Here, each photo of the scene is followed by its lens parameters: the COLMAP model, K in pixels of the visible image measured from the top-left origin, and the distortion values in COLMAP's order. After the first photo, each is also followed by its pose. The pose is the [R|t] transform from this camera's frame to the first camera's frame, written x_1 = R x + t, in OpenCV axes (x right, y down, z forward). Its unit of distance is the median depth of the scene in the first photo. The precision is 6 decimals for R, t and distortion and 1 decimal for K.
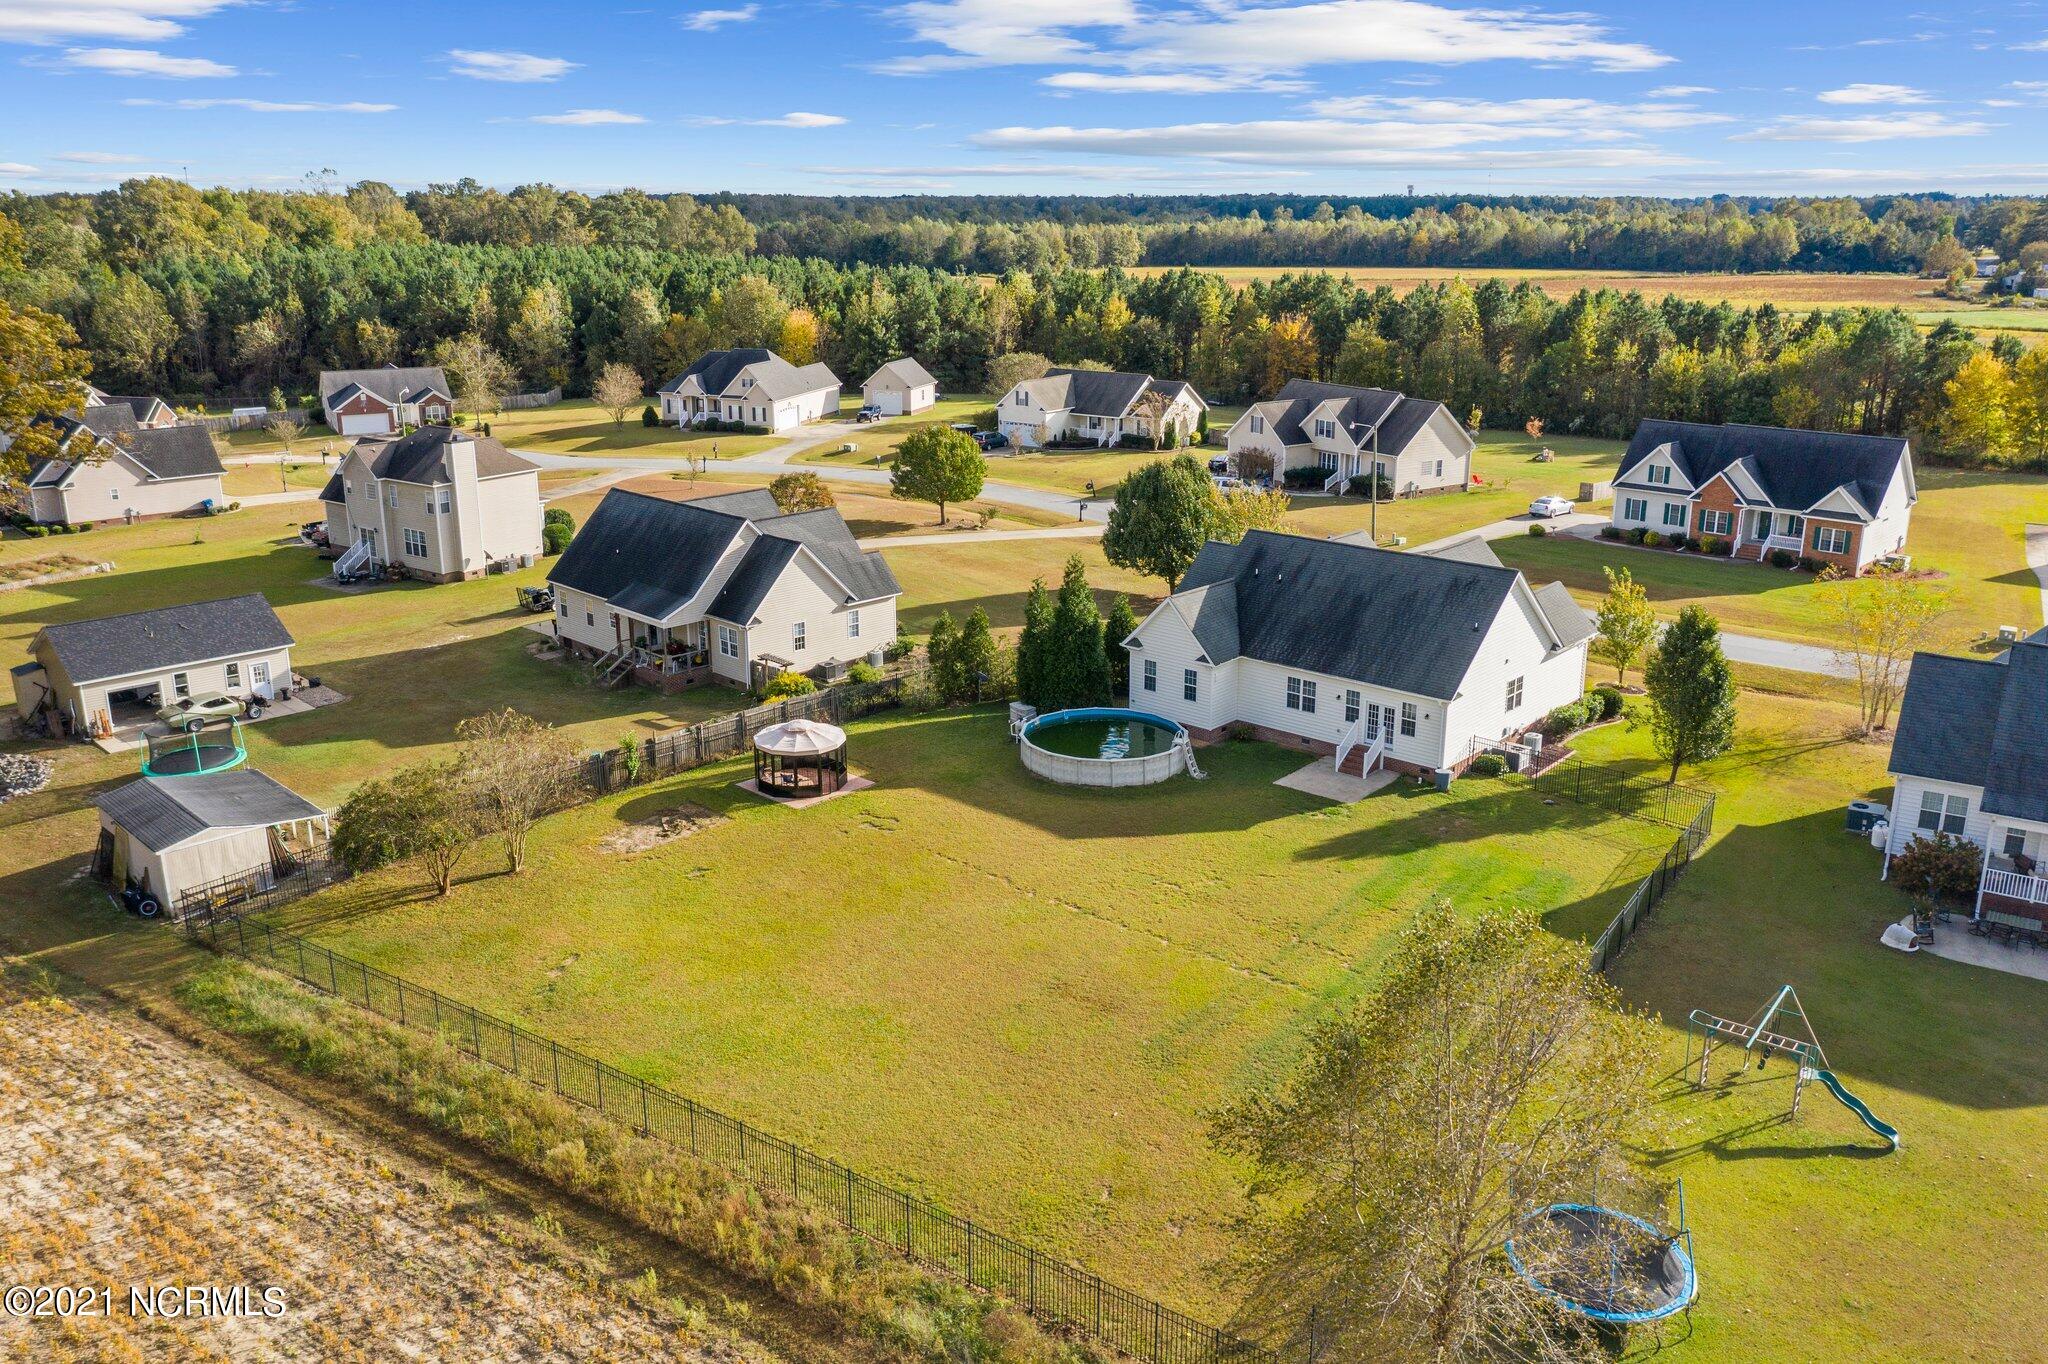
lens RADIAL K [[1608.4, 0, 1024.0], [0, 1608.4, 682.0], [0, 0, 1]] dist [0.000431, -0.000074]
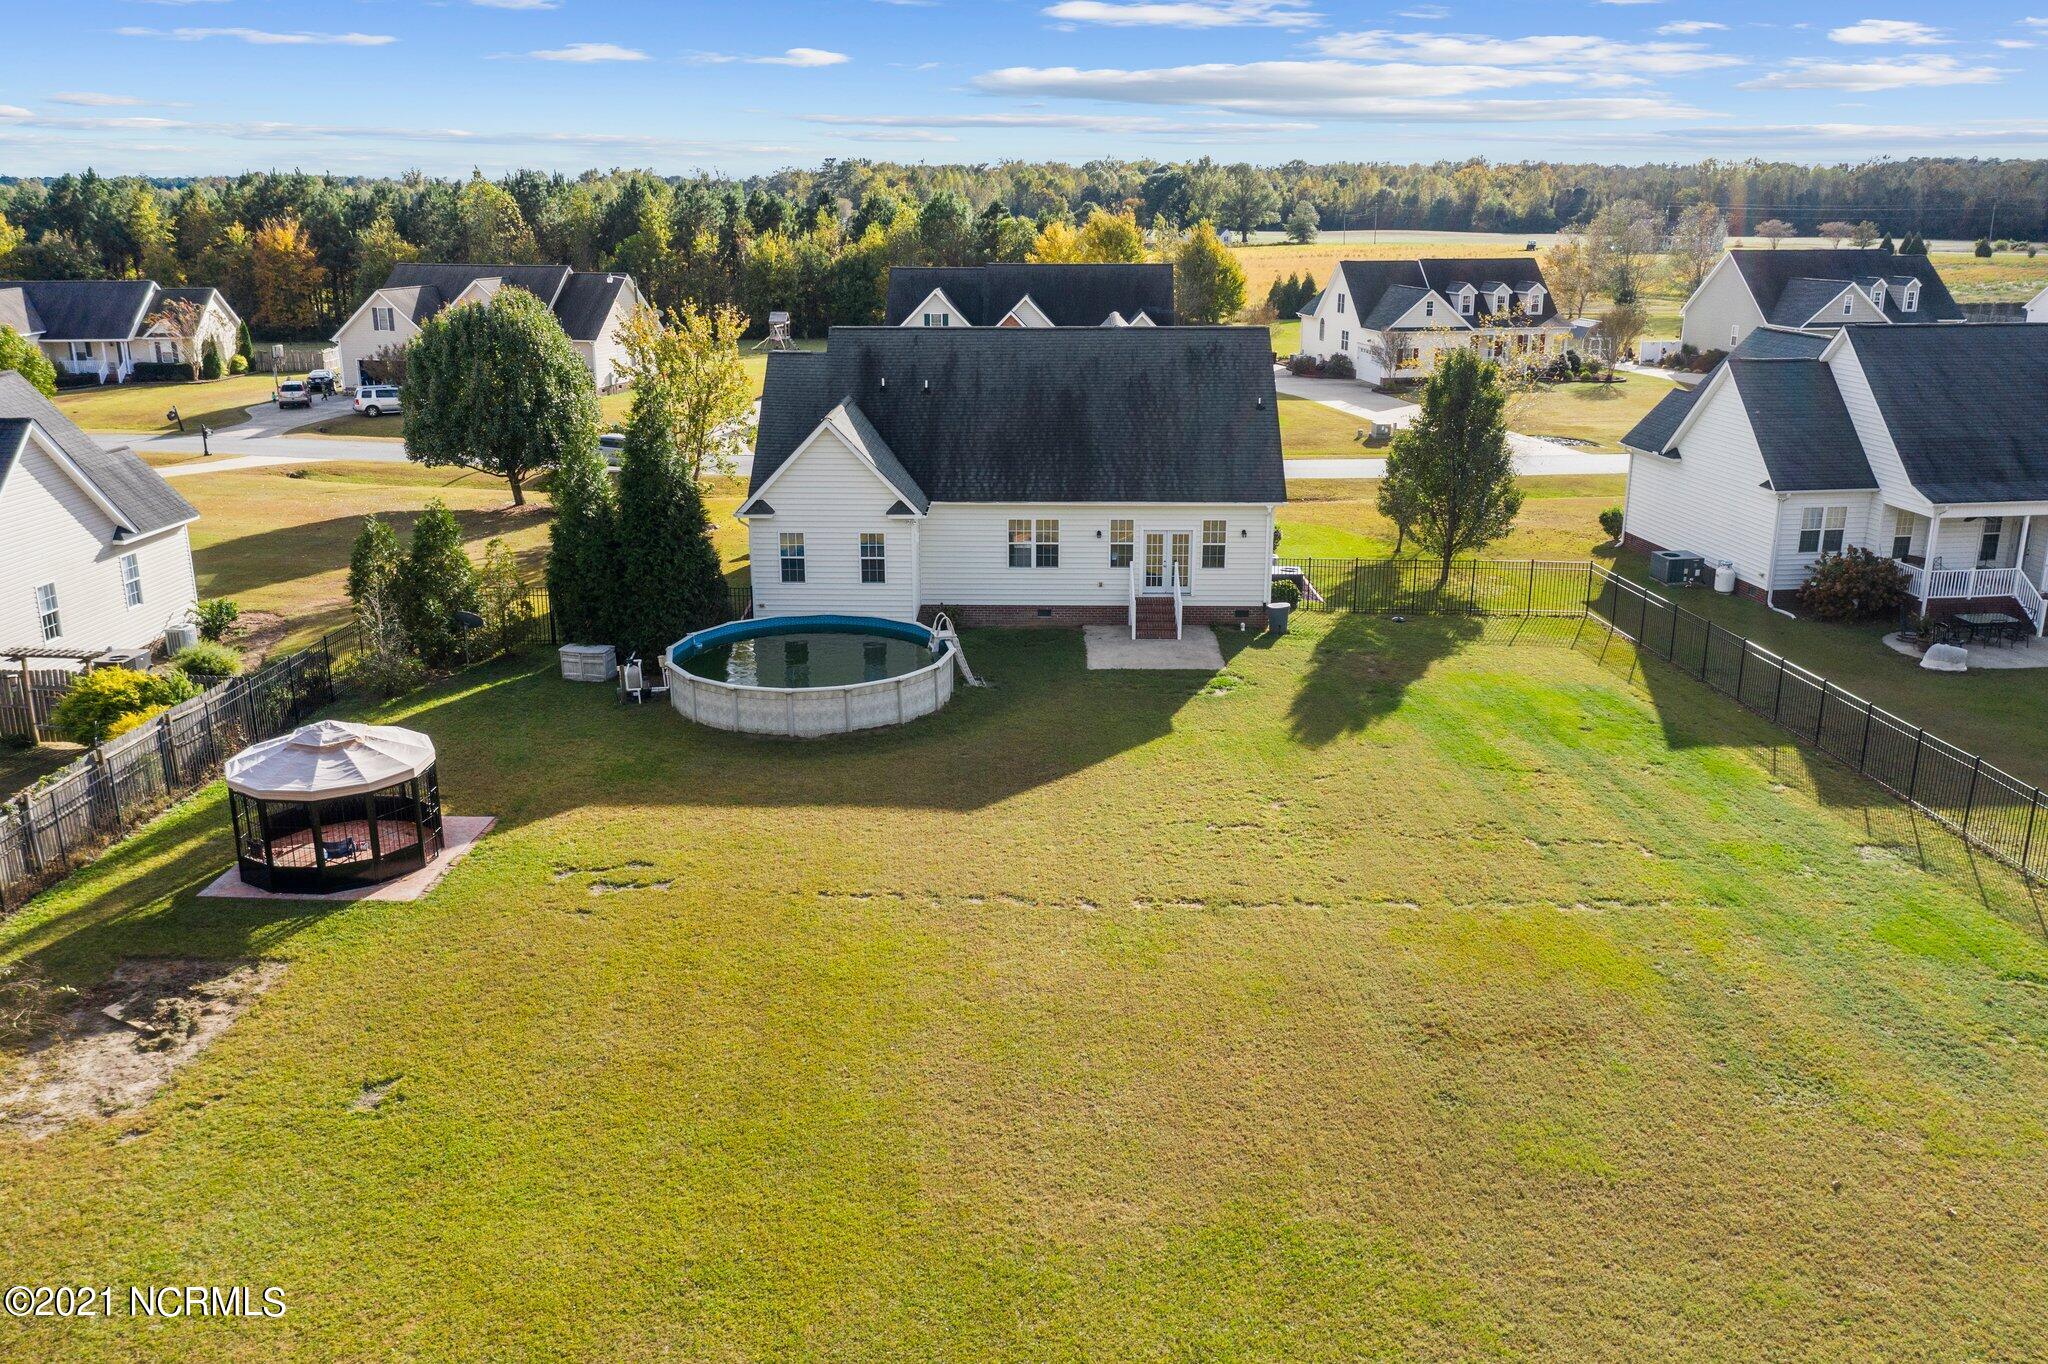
lens RADIAL K [[1614.3, 0, 1024.0], [0, 1614.3, 682.0], [0, 0, 1]] dist [-0.004804, -0.002102]
pose [[0.760055, -0.188975, 0.621775, -0.242748], [0.185021, 0.980114, 0.071715, 0.014508], [-0.622963, 0.060534, 0.779905, 0.447084]]
